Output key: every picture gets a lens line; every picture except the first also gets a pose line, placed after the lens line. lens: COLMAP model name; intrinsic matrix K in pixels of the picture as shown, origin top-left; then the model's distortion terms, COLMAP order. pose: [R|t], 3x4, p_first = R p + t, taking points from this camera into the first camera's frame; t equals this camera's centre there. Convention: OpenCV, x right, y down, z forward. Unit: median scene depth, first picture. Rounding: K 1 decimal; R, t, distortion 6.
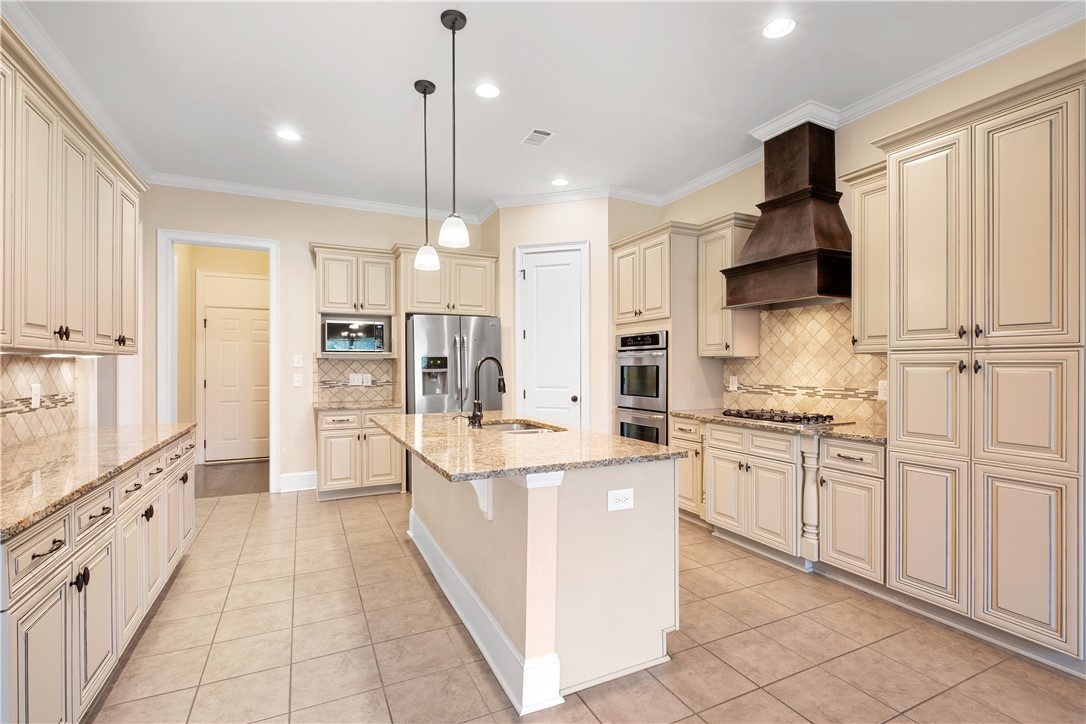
lens RADIAL K [[496.9, 0, 542.9], [0, 496.9, 362.2], [0, 0, 1]] dist [-0.003527, -0.000312]
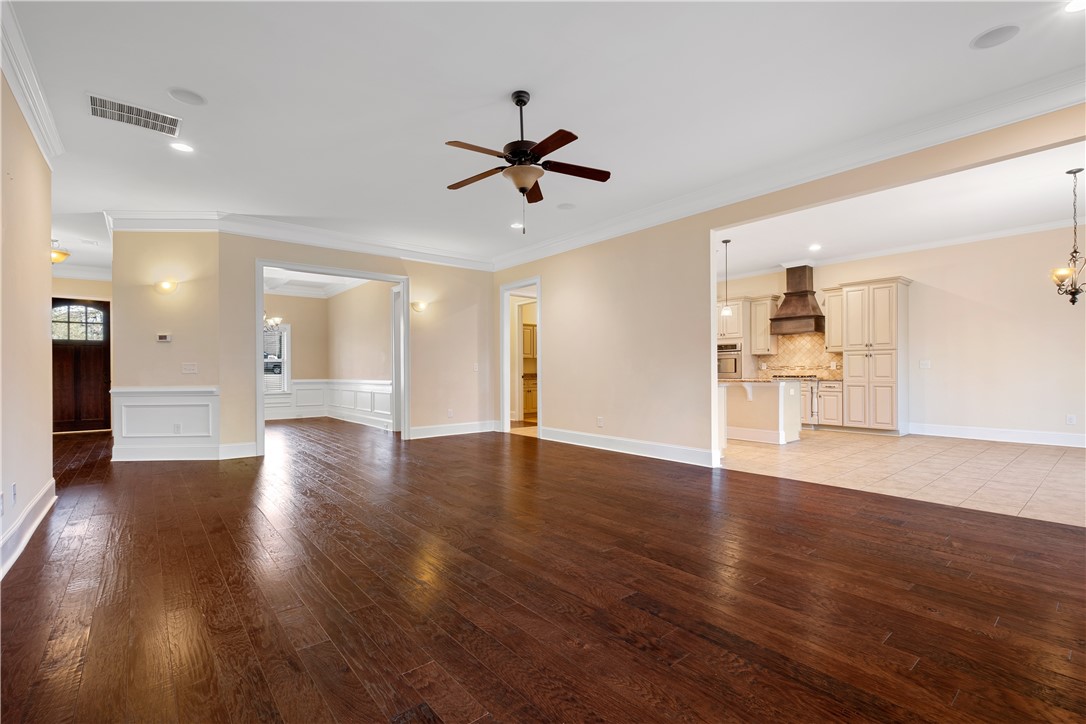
lens RADIAL K [[478.4, 0, 544.5], [0, 478.4, 368.0], [0, 0, 1]] dist [0.016264, -0.005983]
pose [[0.971066, -0.004314, 0.238773, -1.409280], [0.004213, 0.999991, 0.000934, 0.055832], [-0.238775, 0.000099, 0.971075, -1.136461]]
